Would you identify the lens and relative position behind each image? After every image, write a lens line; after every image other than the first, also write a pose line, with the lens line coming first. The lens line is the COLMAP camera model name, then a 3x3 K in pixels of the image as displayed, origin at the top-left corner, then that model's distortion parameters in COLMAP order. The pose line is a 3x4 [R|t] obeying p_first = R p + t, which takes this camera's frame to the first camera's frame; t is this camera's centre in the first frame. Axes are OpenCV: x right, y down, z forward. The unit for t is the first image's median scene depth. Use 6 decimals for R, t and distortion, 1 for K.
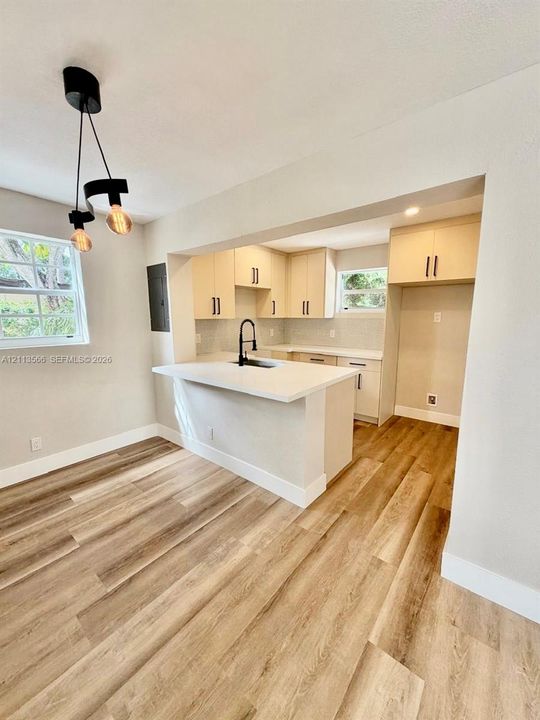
lens RADIAL K [[285.9, 0, 270.0], [0, 285.9, 360.0], [0, 0, 1]] dist [-0.001981, -0.000045]
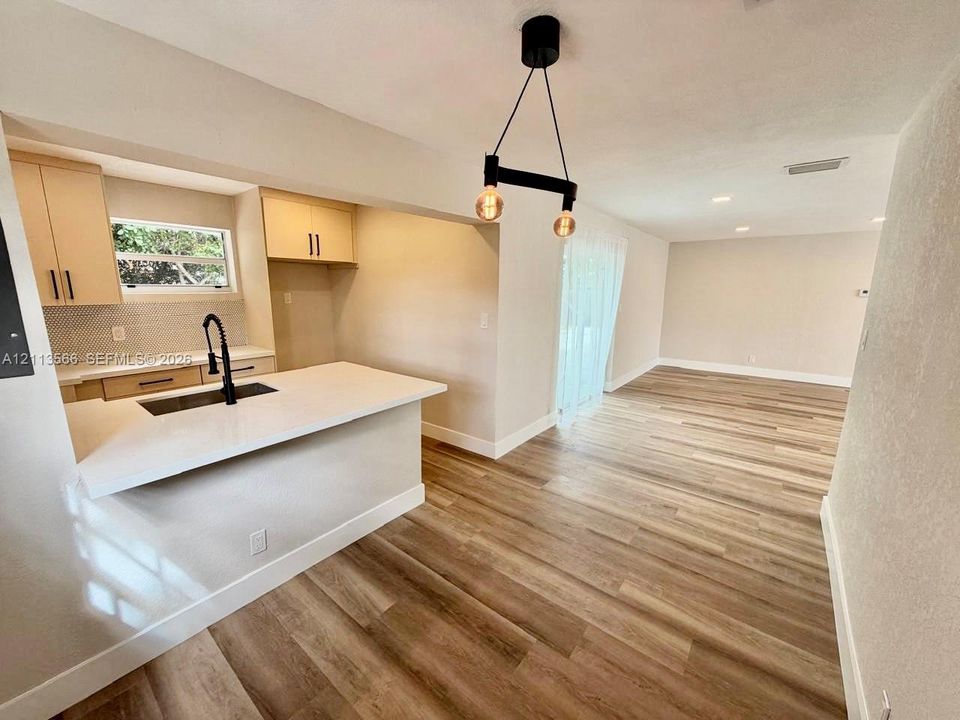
lens RADIAL K [[381.3, 0, 480.0], [0, 381.3, 360.0], [0, 0, 1]] dist [-0.001981, -0.000045]
pose [[-0.017895, -0.188717, 0.981868, -0.726972], [0.148283, 0.970665, 0.189266, -0.114413], [-0.988783, 0.148981, 0.010613, 0.492495]]
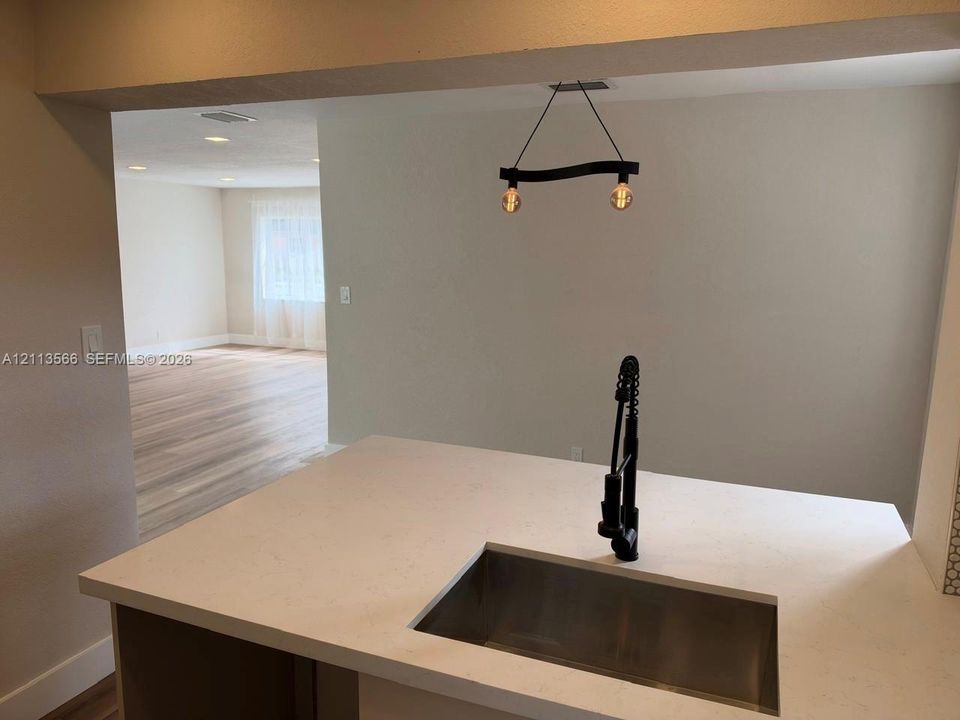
lens RADIAL K [[692.3, 0, 473.7], [0, 692.3, 375.9], [0, 0, 1]] dist [0.014020, -0.002470]
pose [[-0.955760, 0.041227, -0.291245, 0.161074], [-0.060112, 0.941858, 0.330591, -0.265779], [0.287941, 0.333473, -0.897711, 1.309353]]
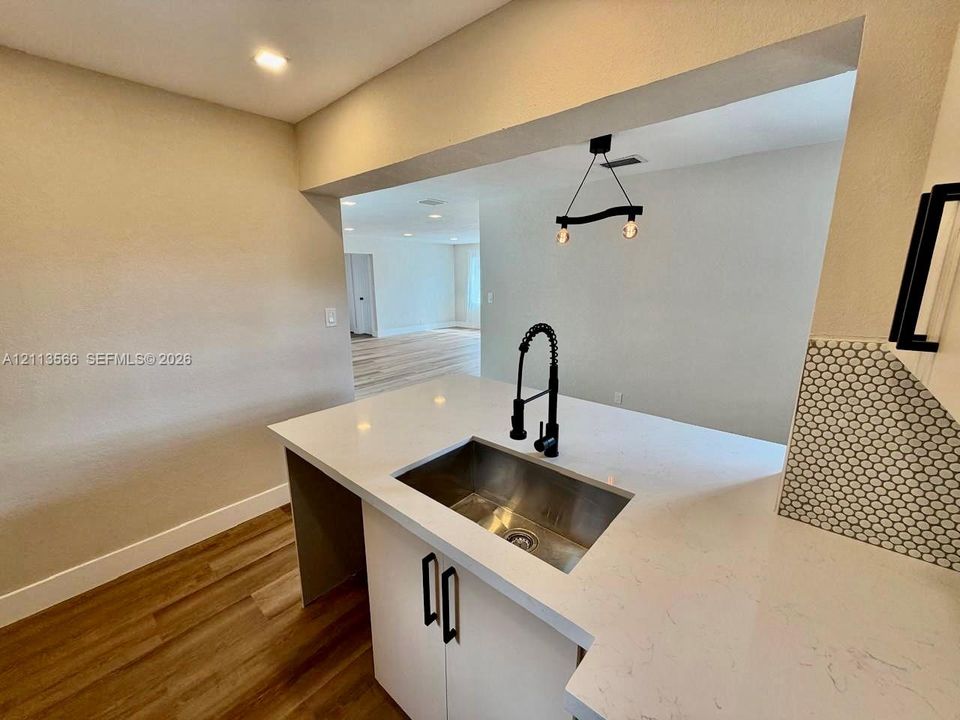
lens RADIAL K [[381.3, 0, 480.0], [0, 381.3, 360.0], [0, 0, 1]] dist [-0.001981, -0.000045]
pose [[-0.999527, -0.005578, 0.030246, -0.023407], [0.005922, 0.930110, 0.367232, -0.237470], [-0.030180, 0.367238, -0.929637, 1.291385]]
